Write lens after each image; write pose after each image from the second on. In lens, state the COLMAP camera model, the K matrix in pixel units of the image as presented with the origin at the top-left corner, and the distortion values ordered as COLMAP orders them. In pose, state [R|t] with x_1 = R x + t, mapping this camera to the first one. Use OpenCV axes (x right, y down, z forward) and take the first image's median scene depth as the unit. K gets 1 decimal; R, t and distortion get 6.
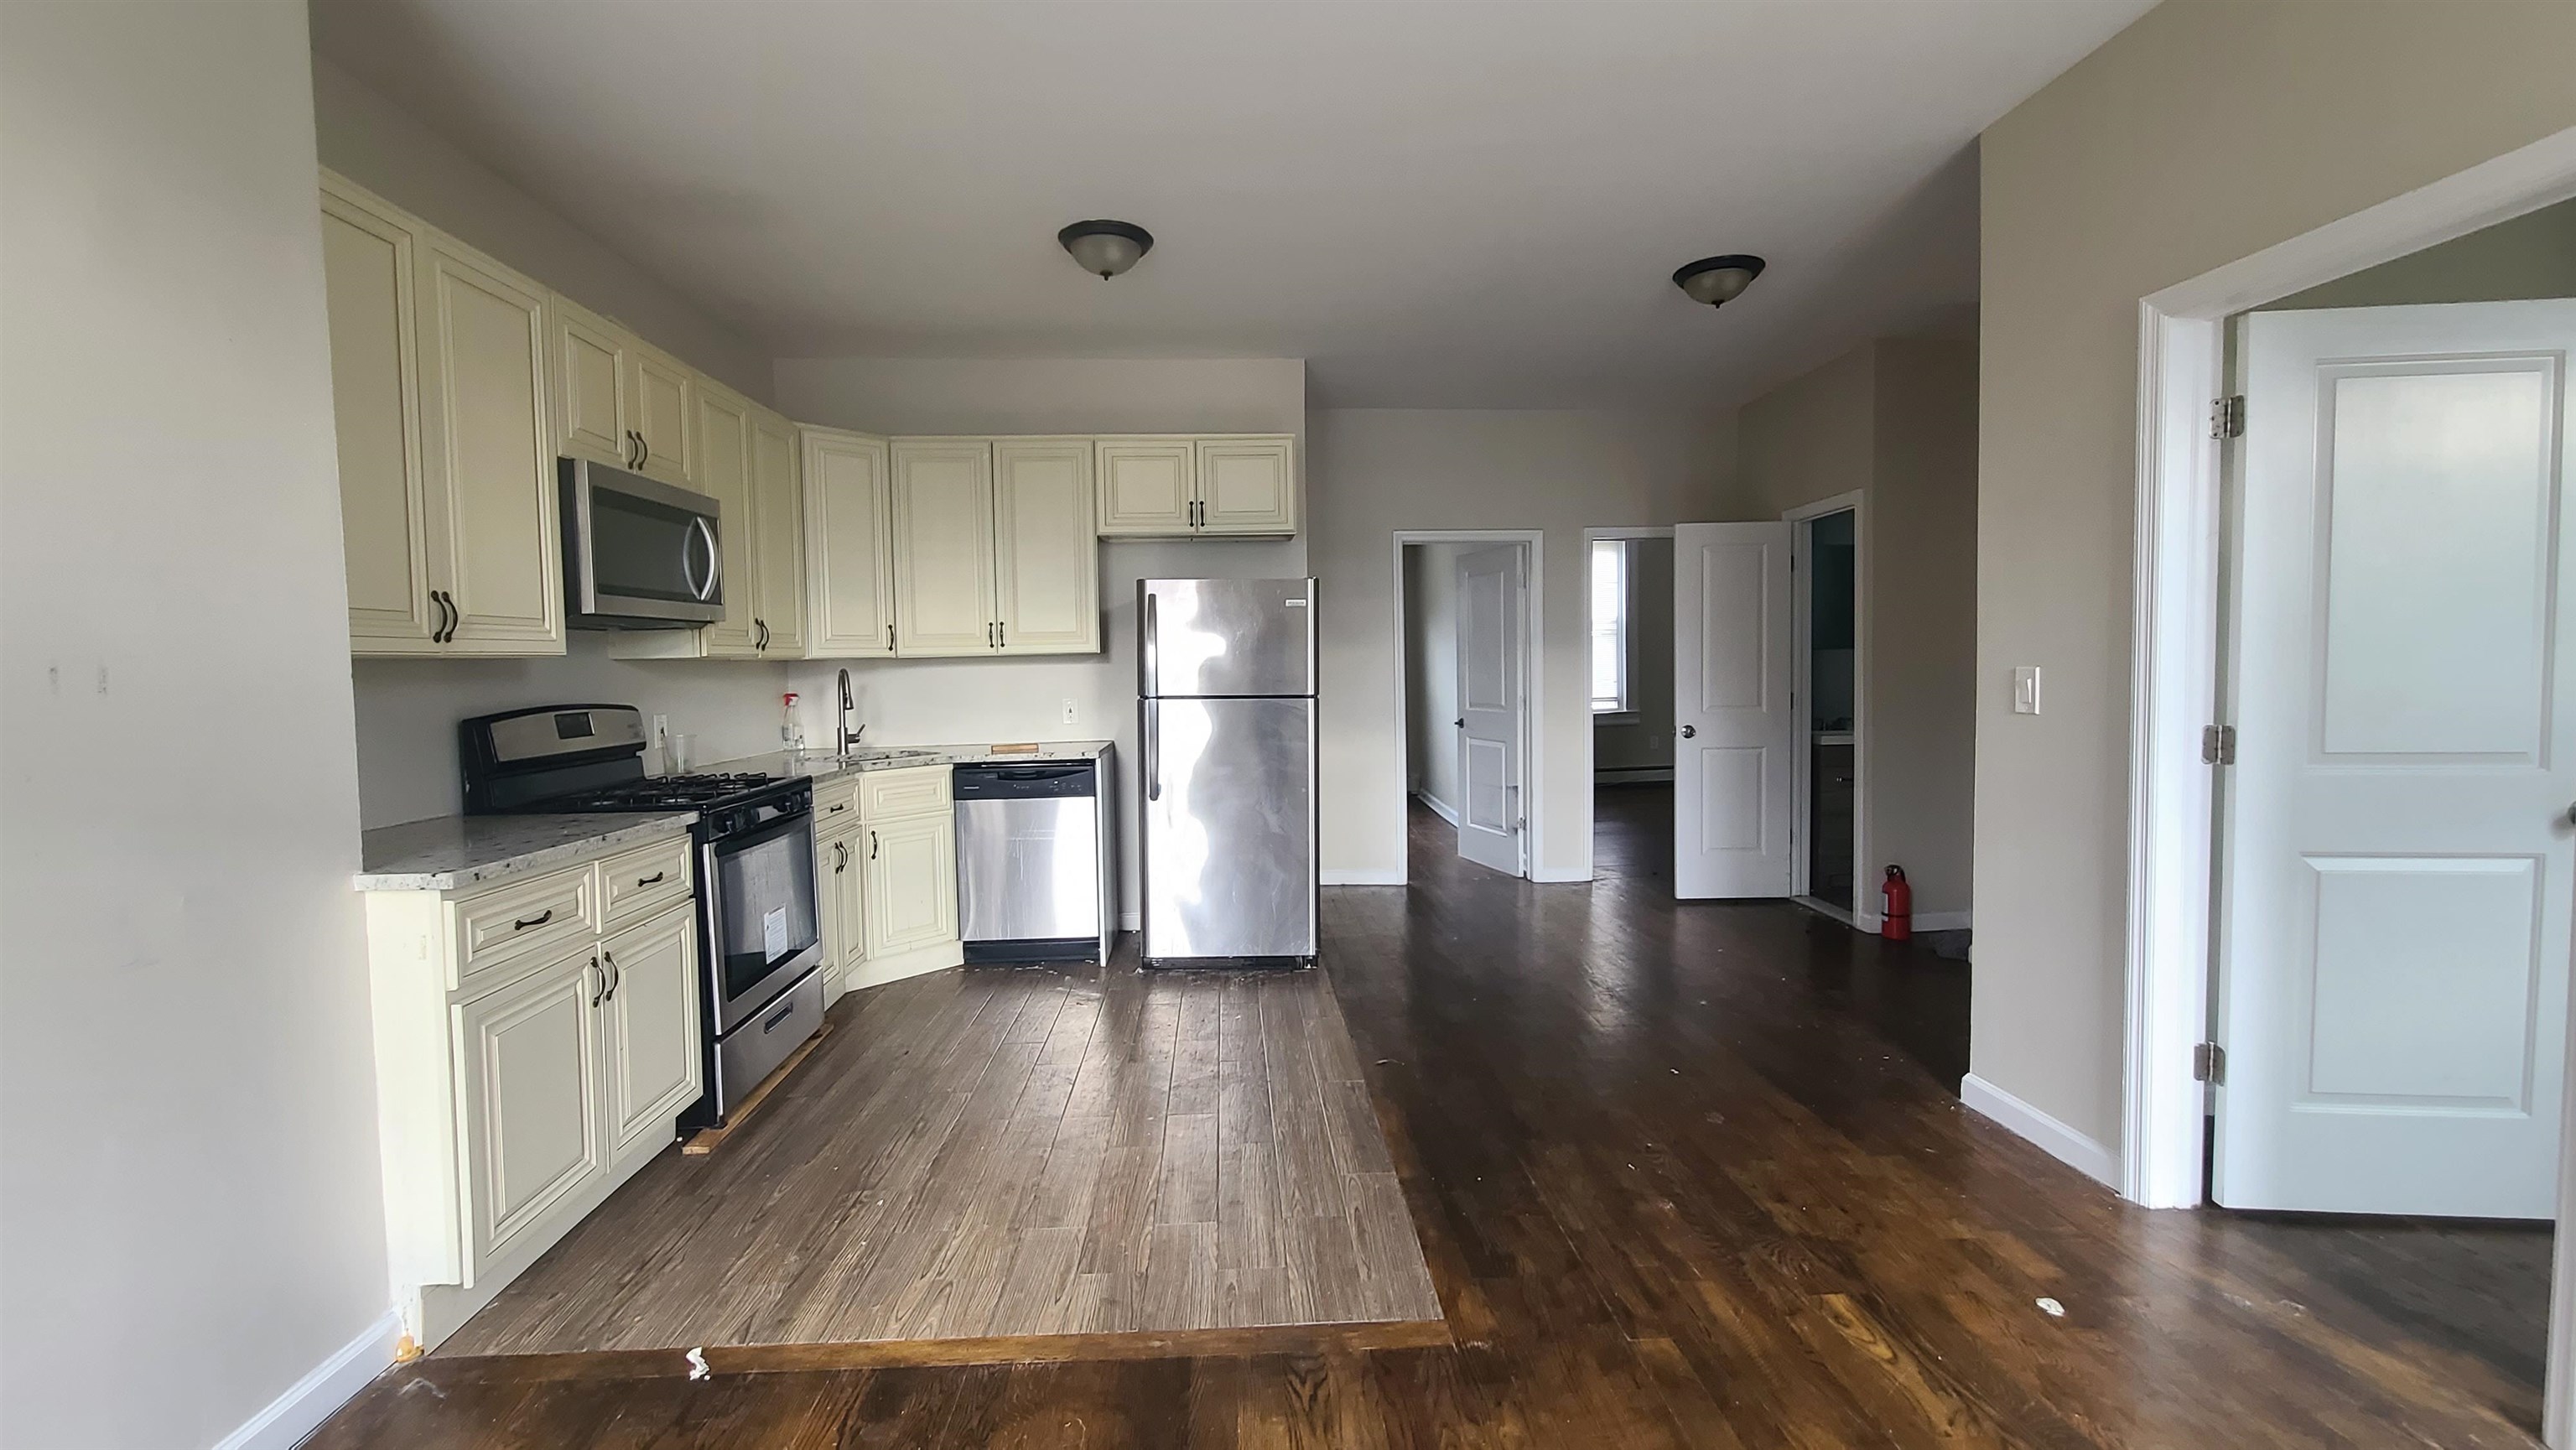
lens RADIAL K [[1055.3, 0, 1276.1], [0, 1055.3, 708.4], [0, 0, 1]] dist [0.004105, -0.005883]
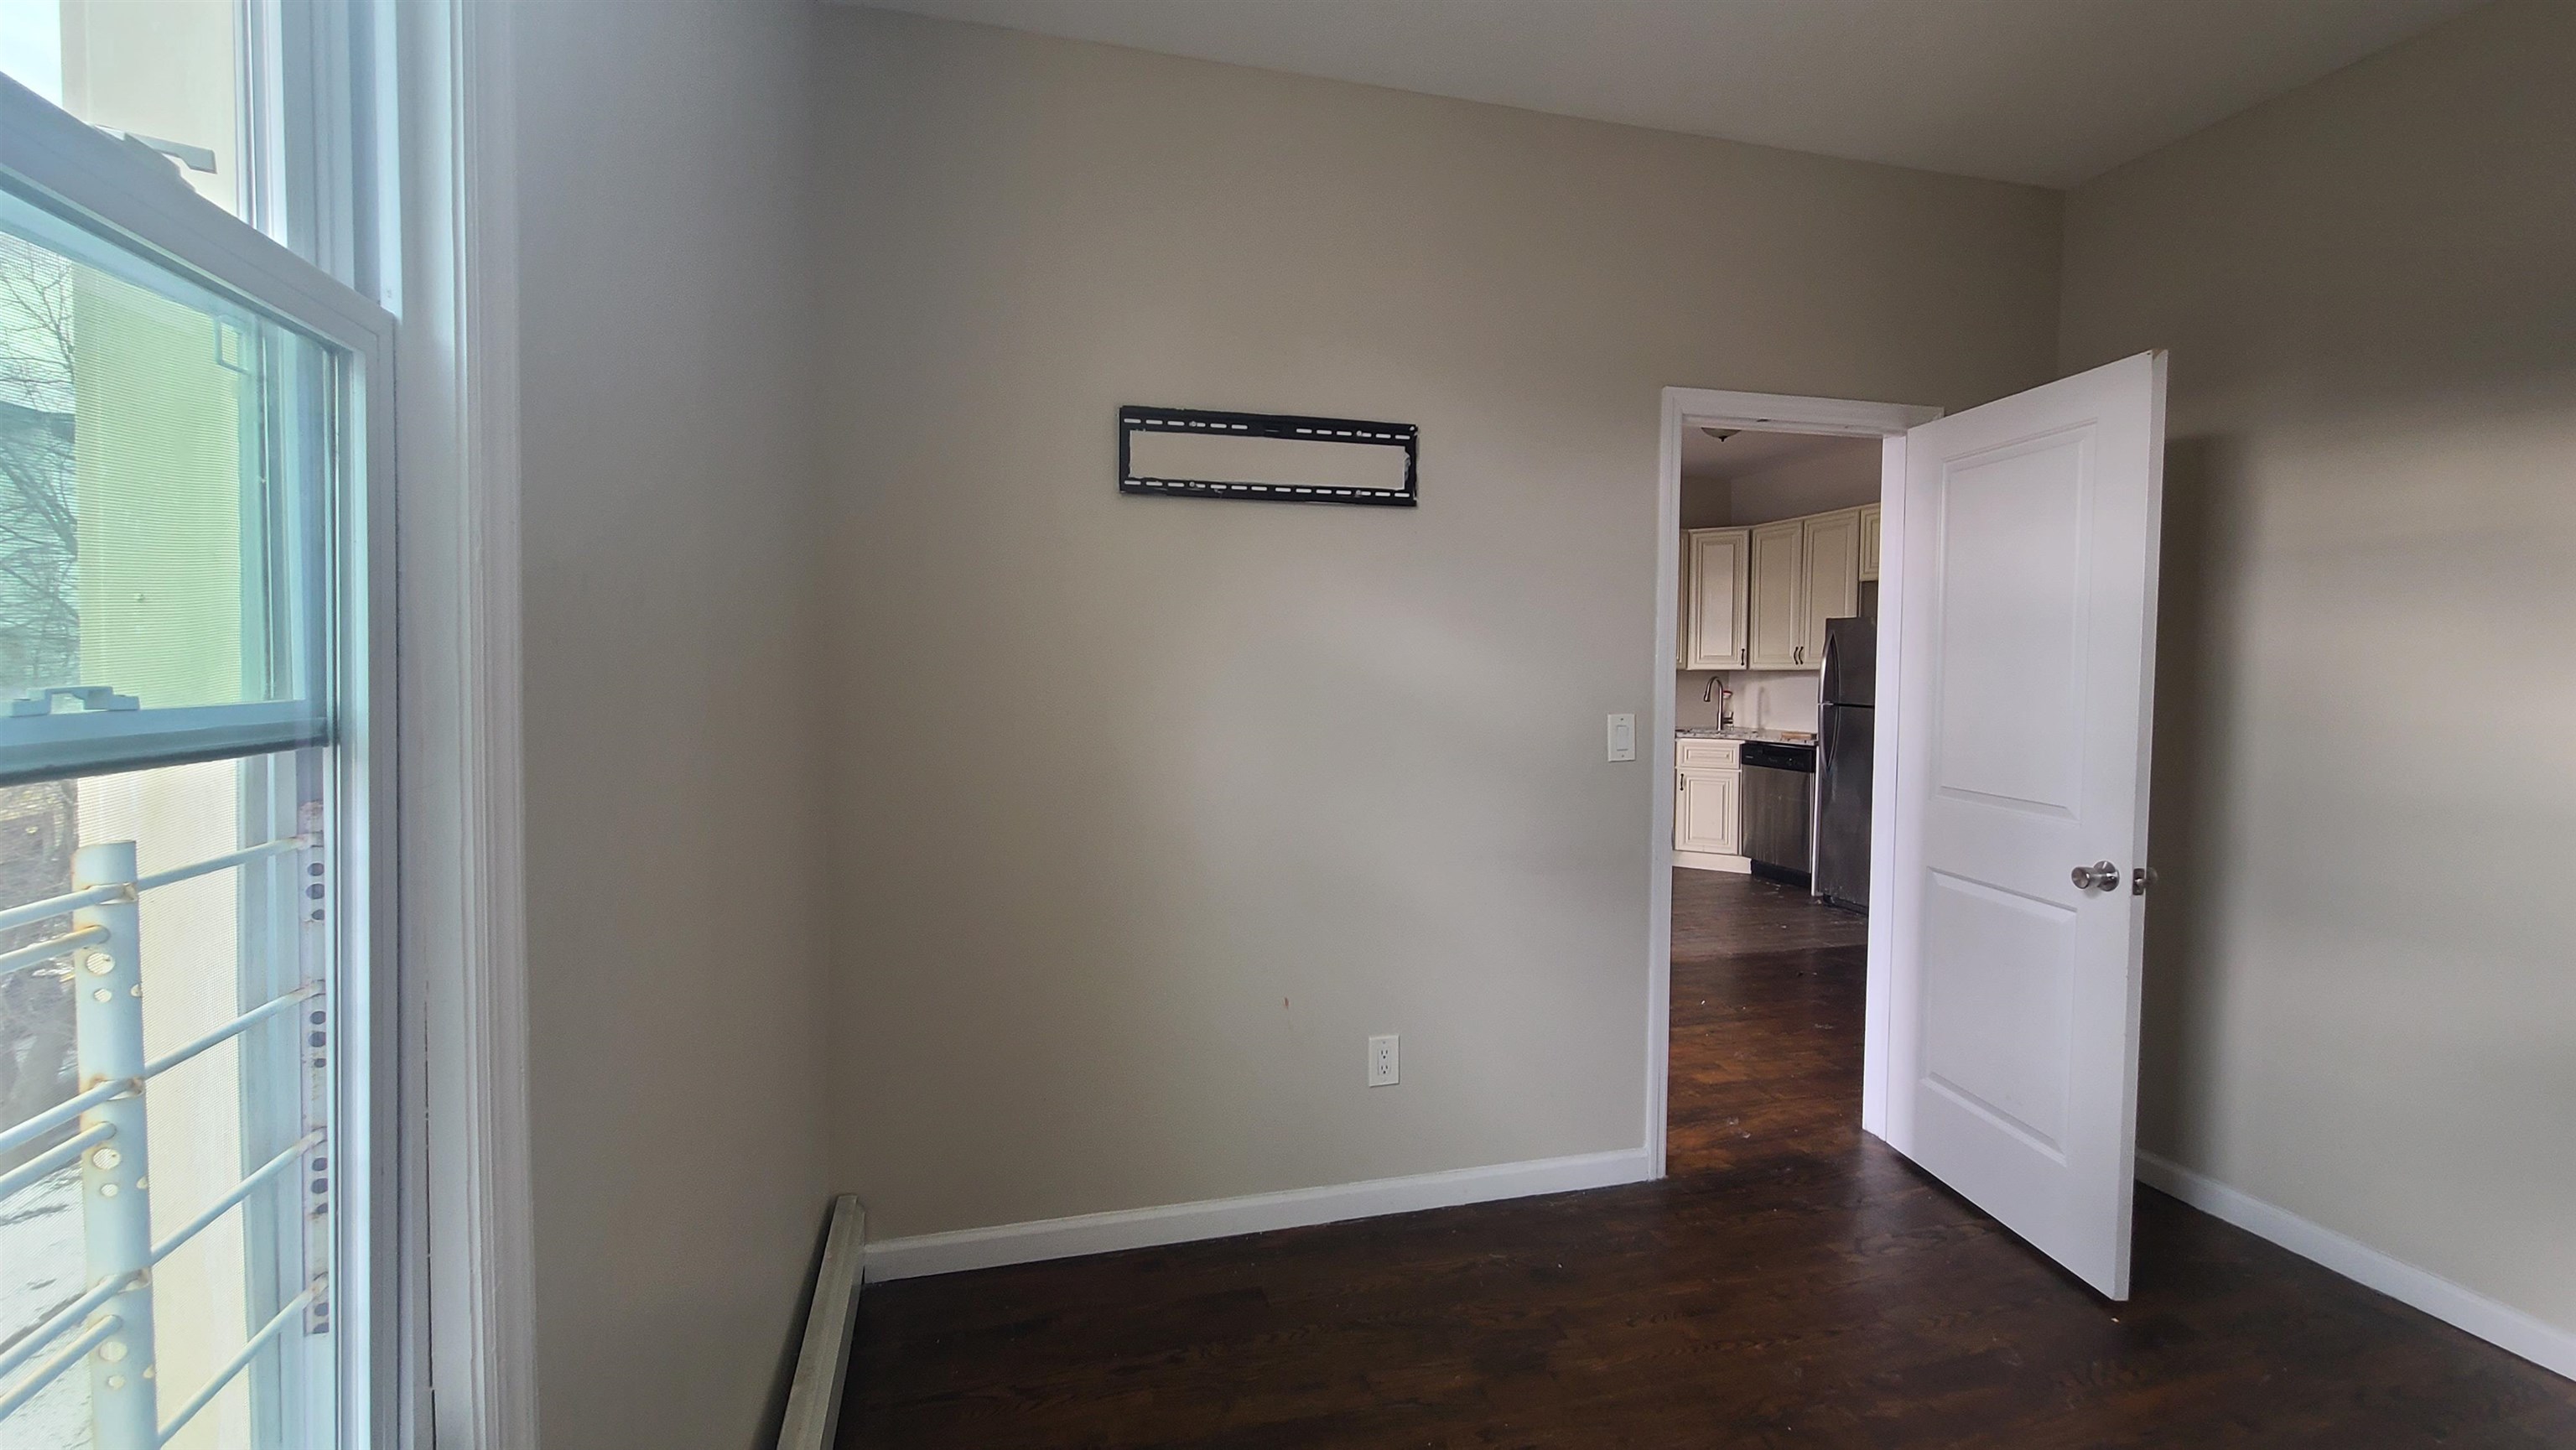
lens RADIAL K [[1055.3, 0, 1276.1], [0, 1055.3, 708.4], [0, 0, 1]] dist [0.004105, -0.005883]
pose [[0.211904, 0.058629, -0.975530, 1.507573], [-0.051231, 0.997493, 0.048821, -0.048896], [0.975947, 0.039632, 0.214376, 0.005973]]
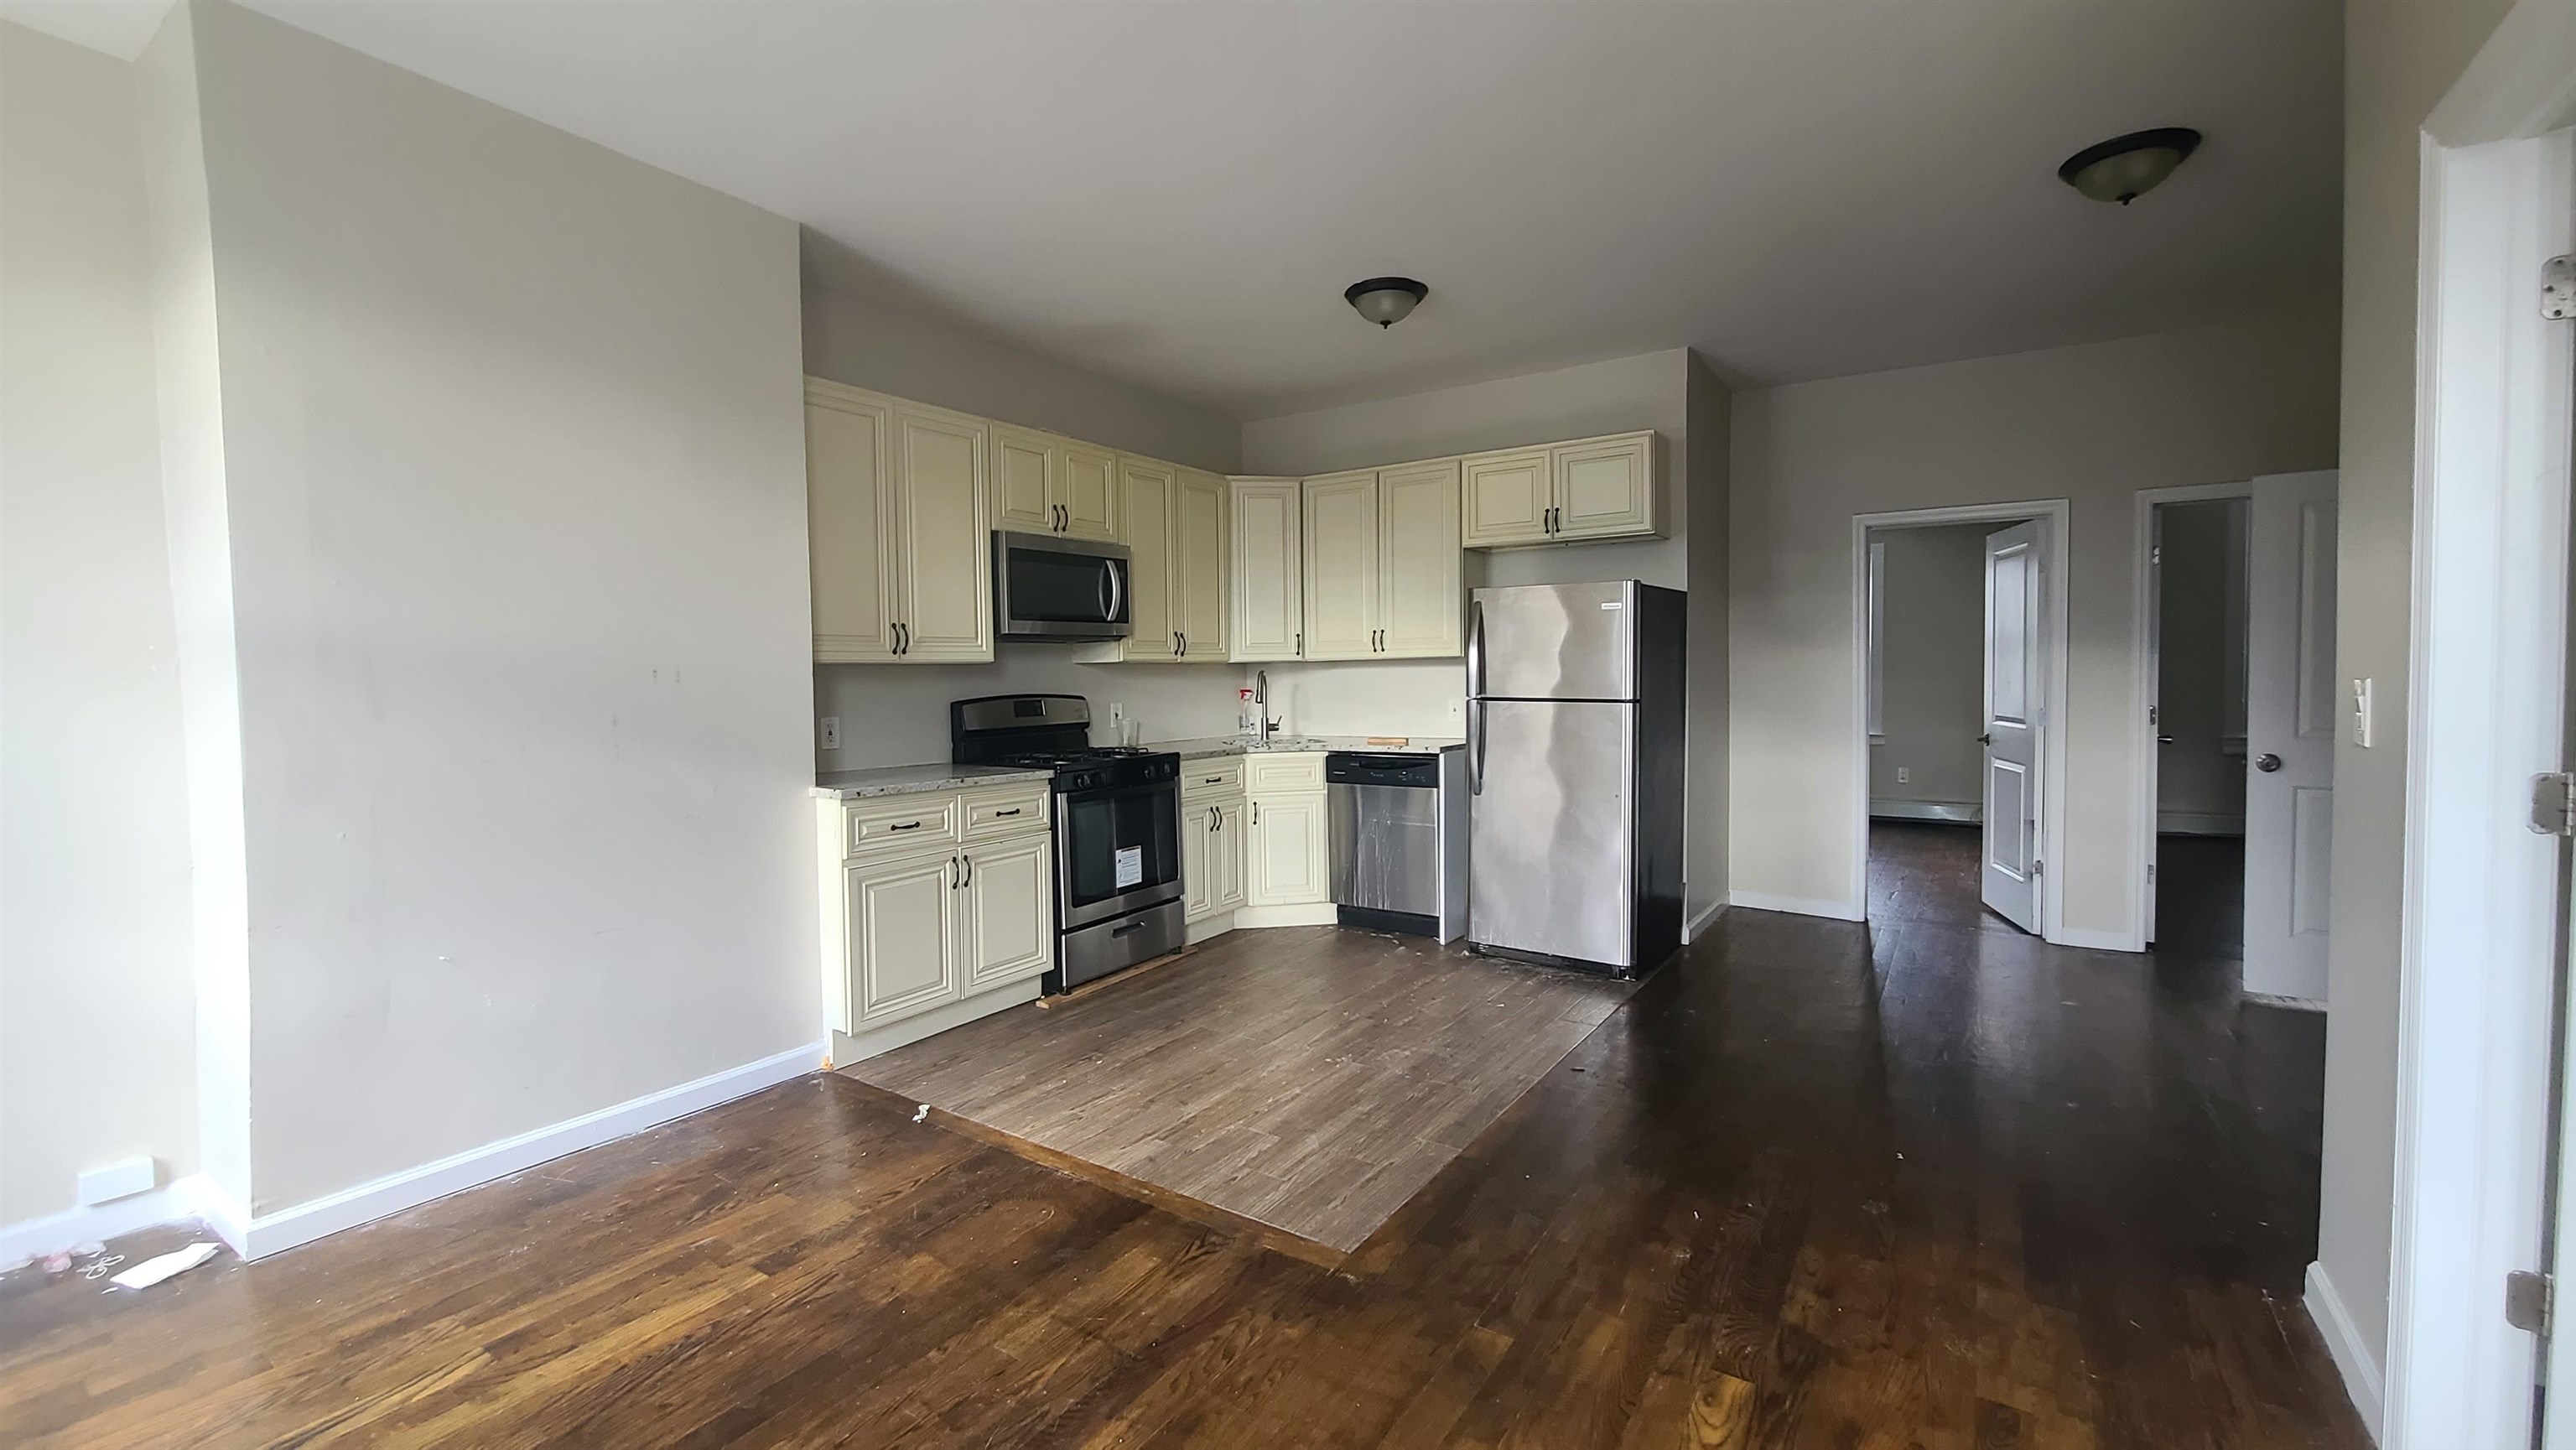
lens RADIAL K [[1055.3, 0, 1276.1], [0, 1055.3, 708.4], [0, 0, 1]] dist [0.004105, -0.005883]
pose [[0.800713, 0.026237, -0.598474, 0.506878], [-0.026447, 0.999615, 0.008439, -0.005786], [0.598464, 0.009070, 0.801098, 0.031796]]
